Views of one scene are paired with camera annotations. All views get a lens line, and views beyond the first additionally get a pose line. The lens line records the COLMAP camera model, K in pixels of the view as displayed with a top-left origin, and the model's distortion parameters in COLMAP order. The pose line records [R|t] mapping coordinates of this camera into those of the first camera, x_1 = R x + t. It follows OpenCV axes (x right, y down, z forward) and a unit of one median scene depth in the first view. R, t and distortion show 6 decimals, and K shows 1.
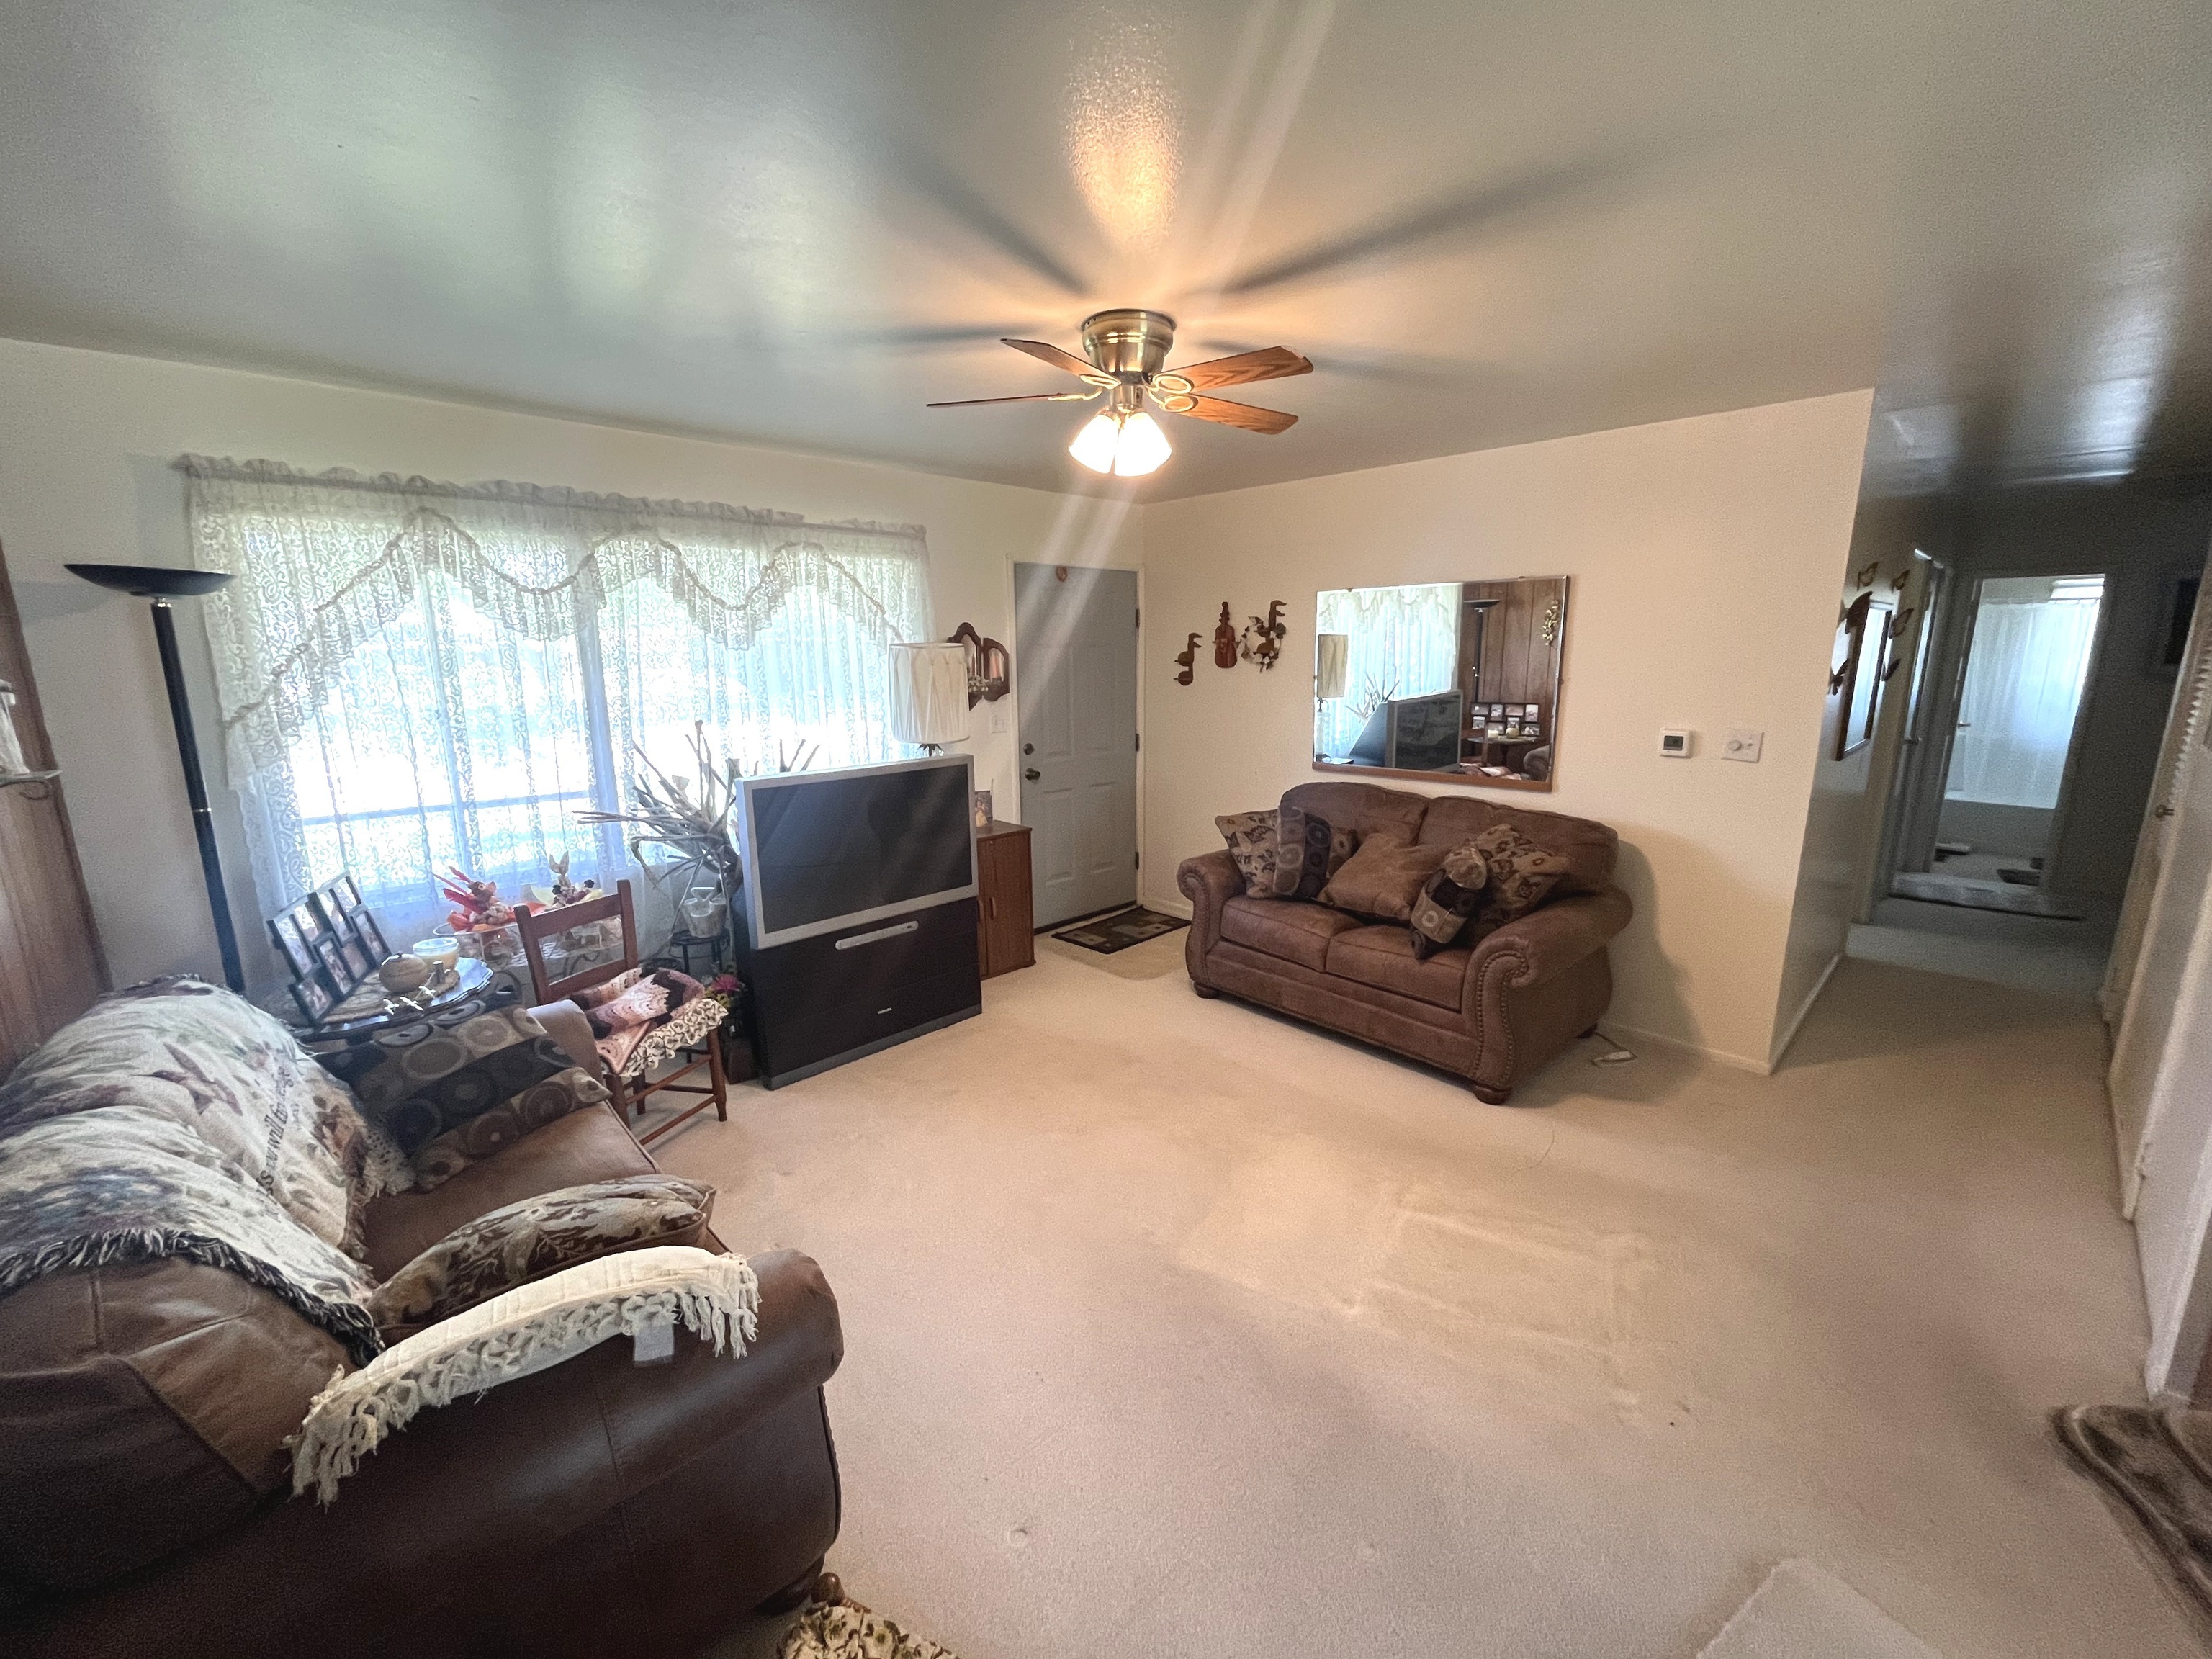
lens RADIAL K [[897.2, 0, 1098.1], [0, 897.2, 830.0], [0, 0, 1]] dist [-0.002072, 0.000143]
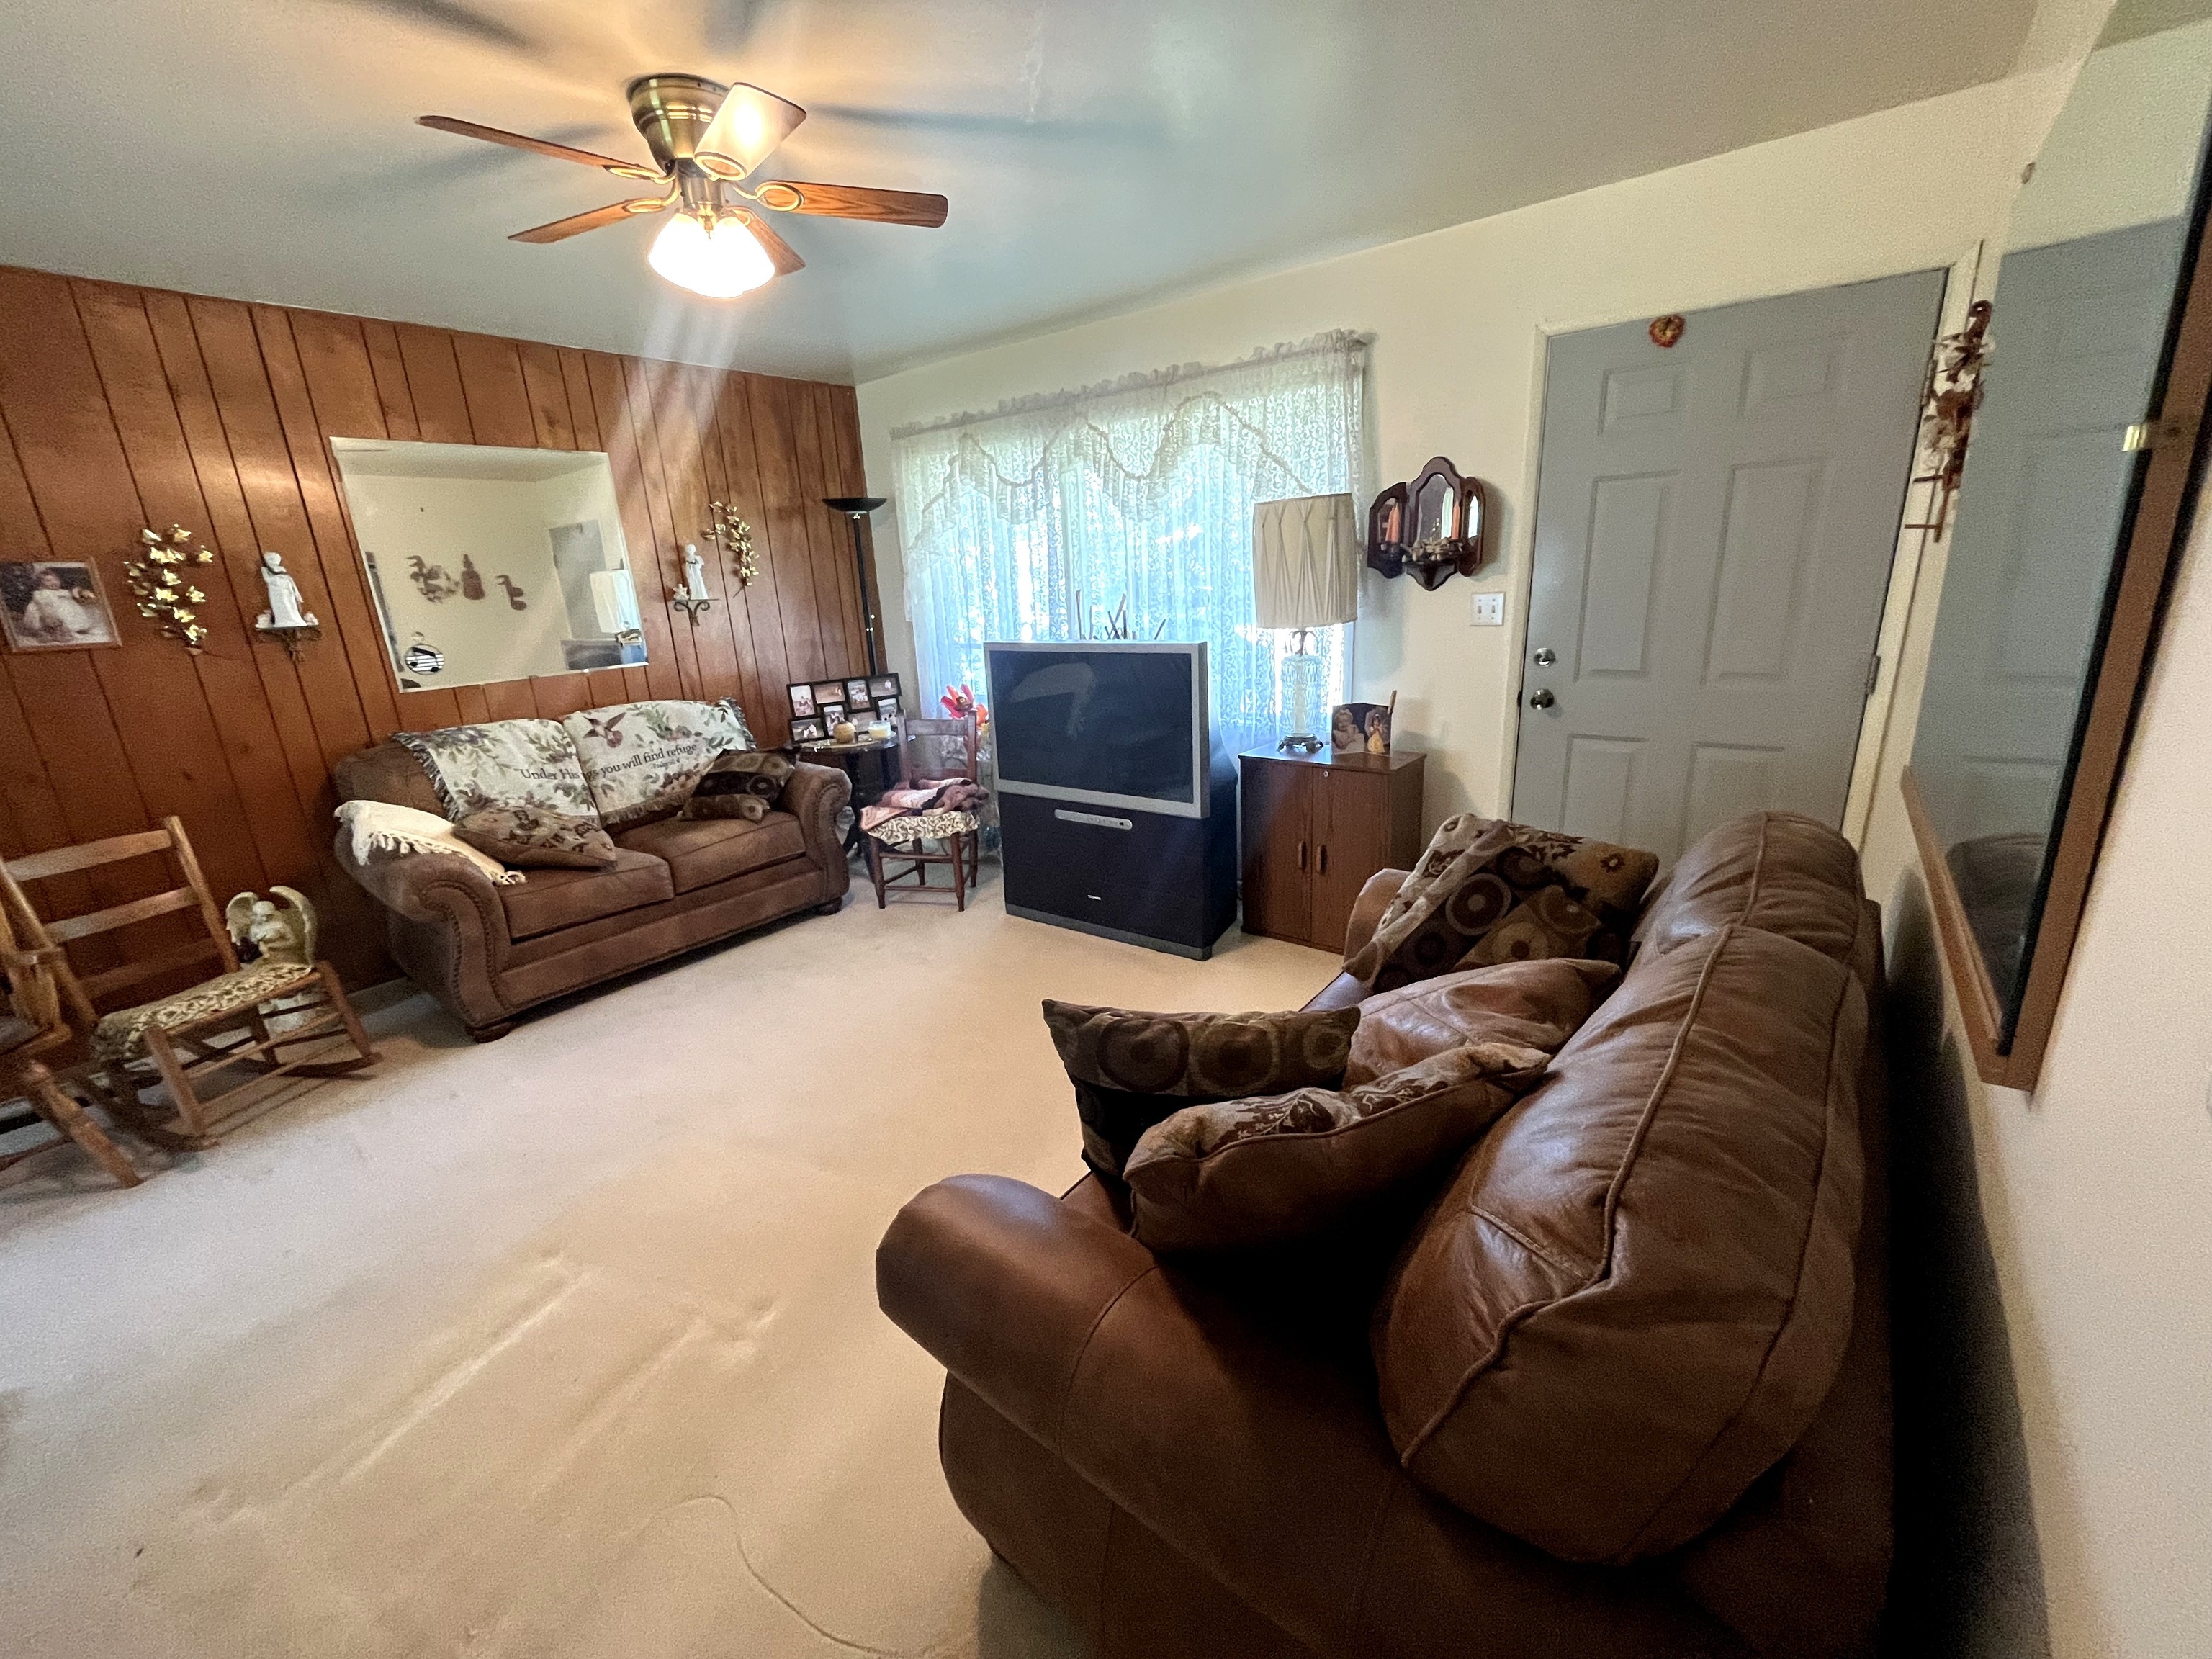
lens RADIAL K [[897.2, 0, 1099.3], [0, 897.2, 829.3], [0, 0, 1]] dist [-0.002072, 0.000143]
pose [[0.137077, 0.272787, -0.952259, 0.678939], [-0.150269, 0.955934, 0.252209, -0.117984], [0.979096, 0.108523, 0.172028, 0.832490]]
